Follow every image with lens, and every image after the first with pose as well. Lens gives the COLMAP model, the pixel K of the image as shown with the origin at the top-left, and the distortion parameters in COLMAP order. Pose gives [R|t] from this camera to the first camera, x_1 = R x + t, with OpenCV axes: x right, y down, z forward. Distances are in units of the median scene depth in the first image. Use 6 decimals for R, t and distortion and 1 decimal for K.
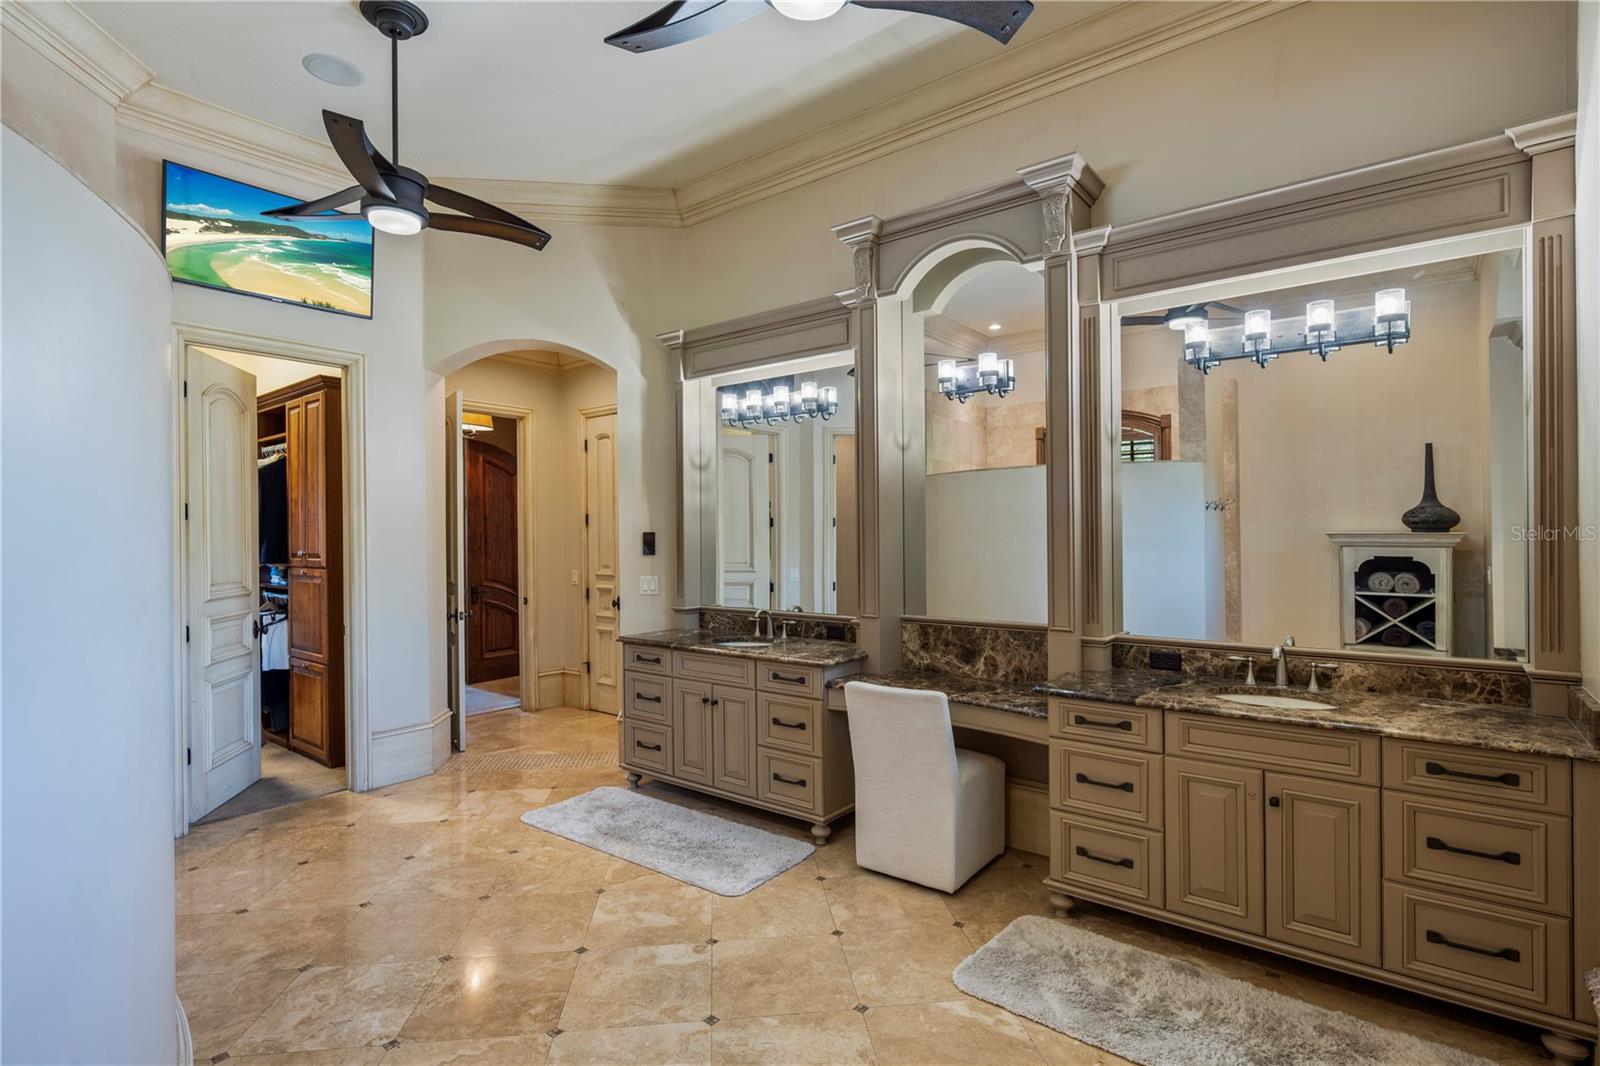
lens RADIAL K [[777.8, 0, 801.9], [0, 777.8, 533.8], [0, 0, 1]] dist [0.000134, 0.000006]
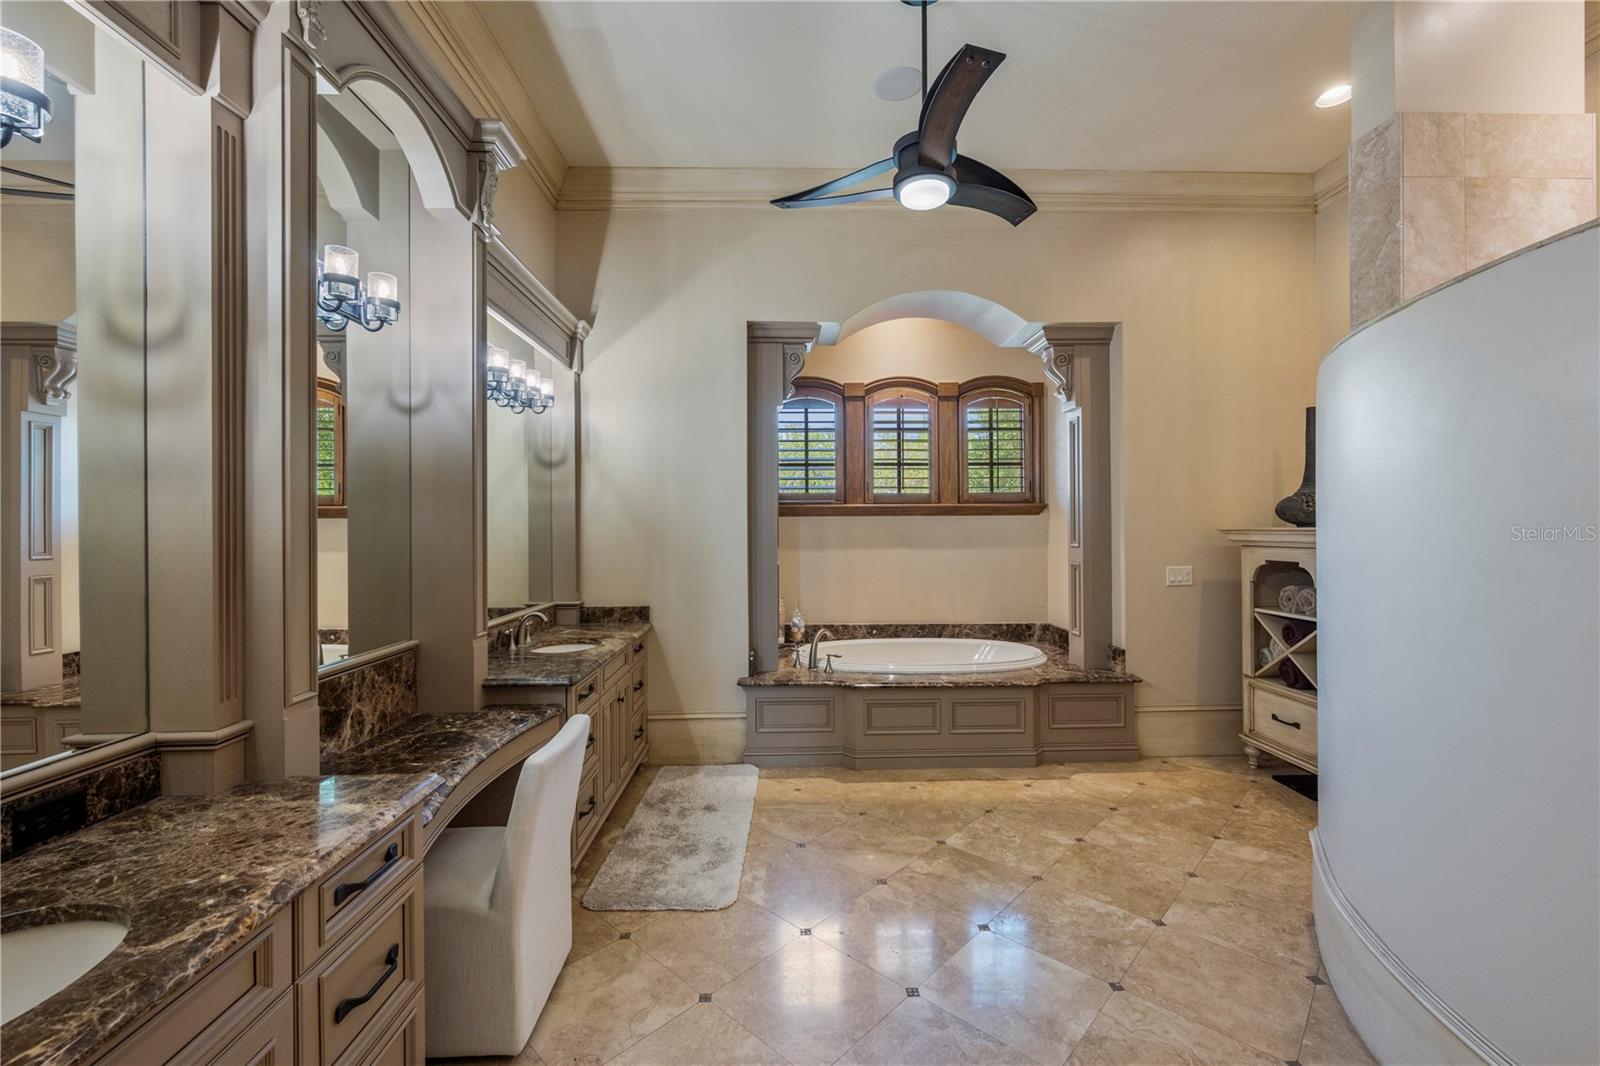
lens RADIAL K [[676.4, 0, 800.1], [0, 676.4, 530.3], [0, 0, 1]] dist [0.001933, 0.000131]
pose [[-0.643346, 0.004965, 0.765559, -0.462066], [0.006030, 0.999981, -0.001419, 0.002847], [-0.765552, 0.003703, -0.643364, 1.091696]]
